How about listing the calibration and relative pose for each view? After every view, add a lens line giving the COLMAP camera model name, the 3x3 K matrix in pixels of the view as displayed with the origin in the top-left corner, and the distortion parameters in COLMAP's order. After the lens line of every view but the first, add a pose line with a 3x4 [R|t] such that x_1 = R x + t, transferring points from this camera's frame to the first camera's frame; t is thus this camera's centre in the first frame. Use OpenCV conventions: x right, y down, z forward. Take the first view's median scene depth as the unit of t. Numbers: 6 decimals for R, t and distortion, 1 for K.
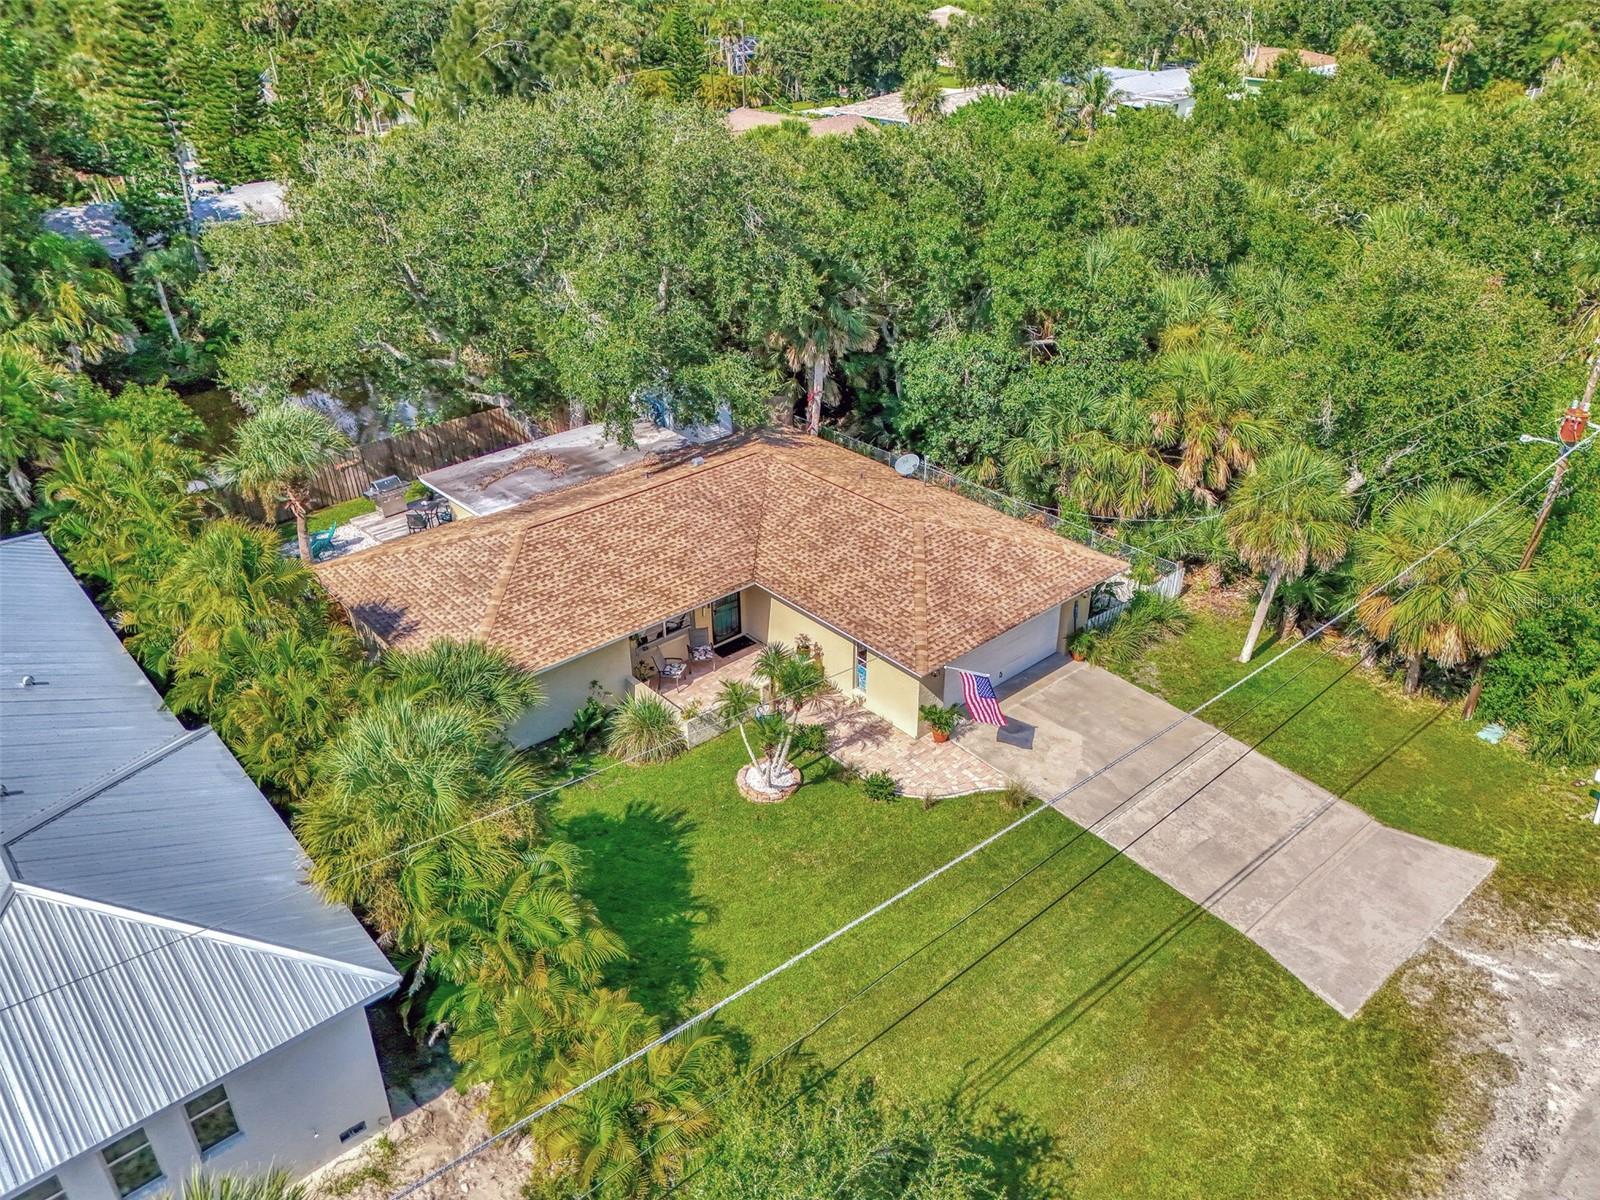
lens RADIAL K [[1171.9, 0, 800.0], [0, 1171.9, 600.0], [0, 0, 1]] dist [0.057832, -0.052342]
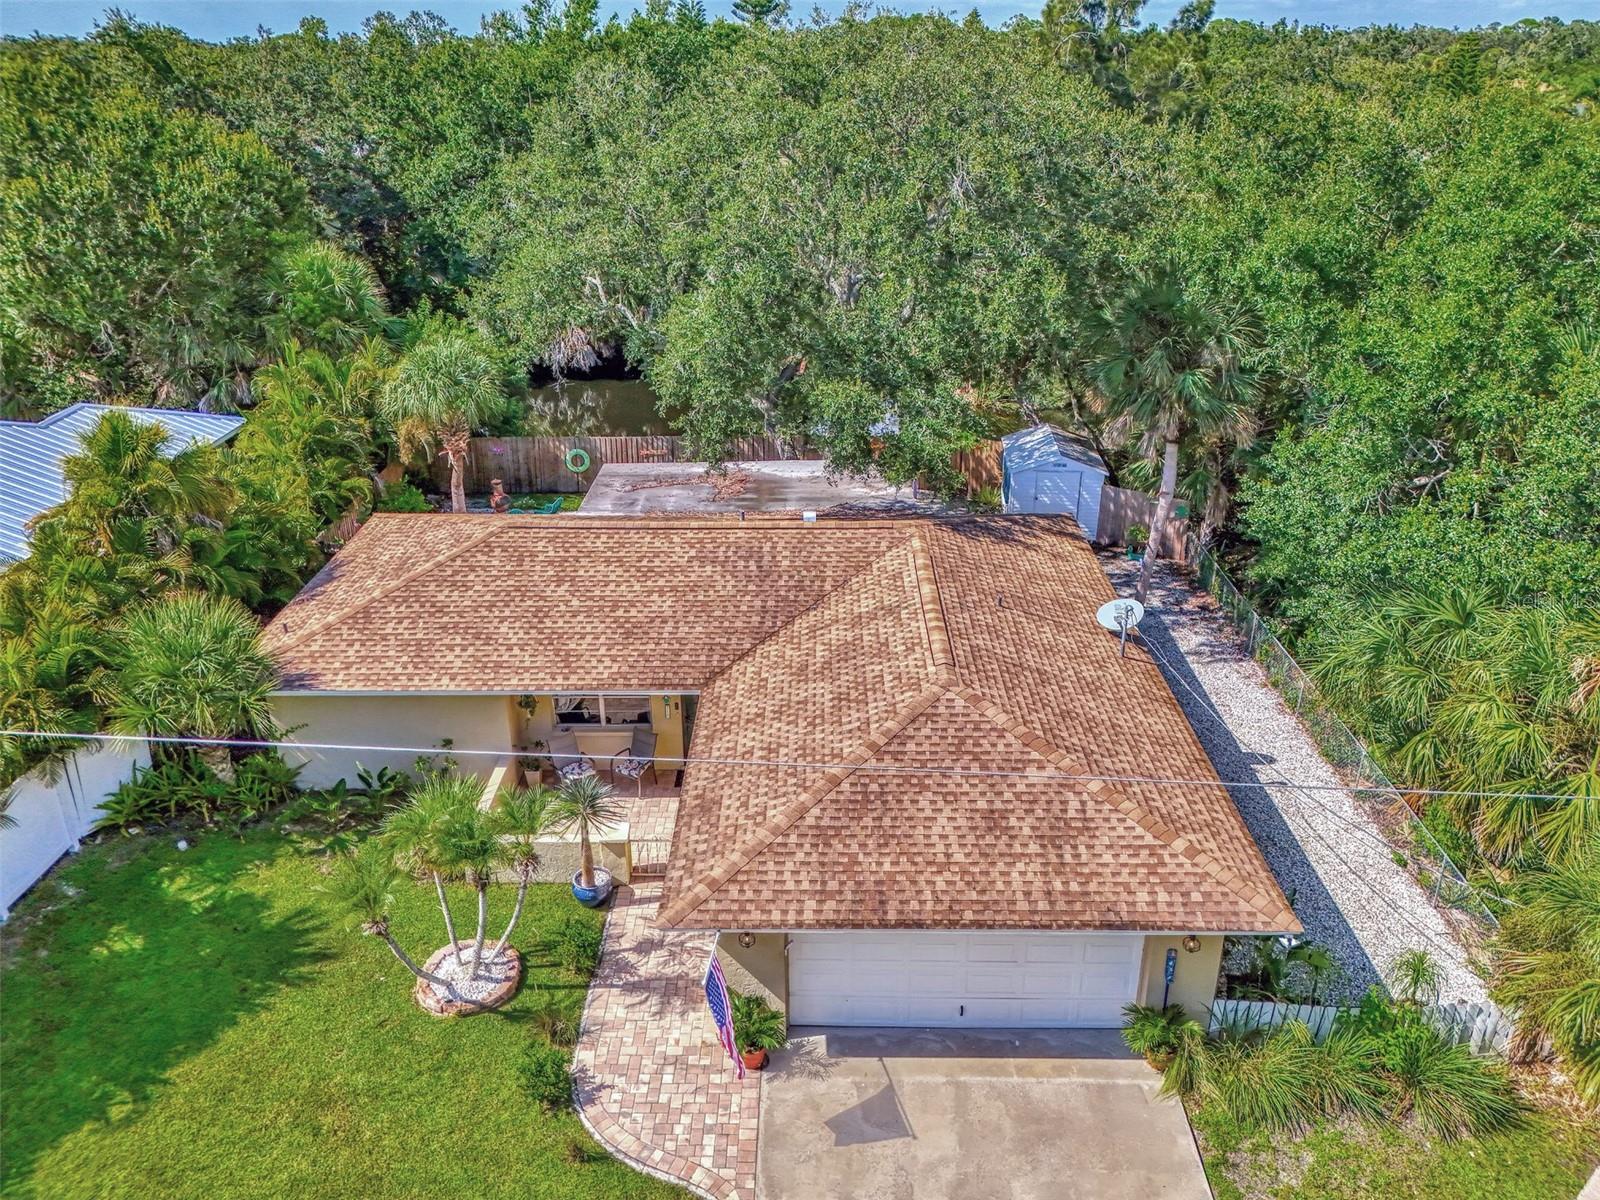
lens RADIAL K [[1171.9, 0, 800.0], [0, 1171.9, 600.0], [0, 0, 1]] dist [0.057832, -0.052342]
pose [[0.750750, 0.284313, -0.596273, 0.377183], [-0.330989, 0.943060, 0.032927, -0.102966], [0.571683, 0.172640, 0.802106, 0.496274]]
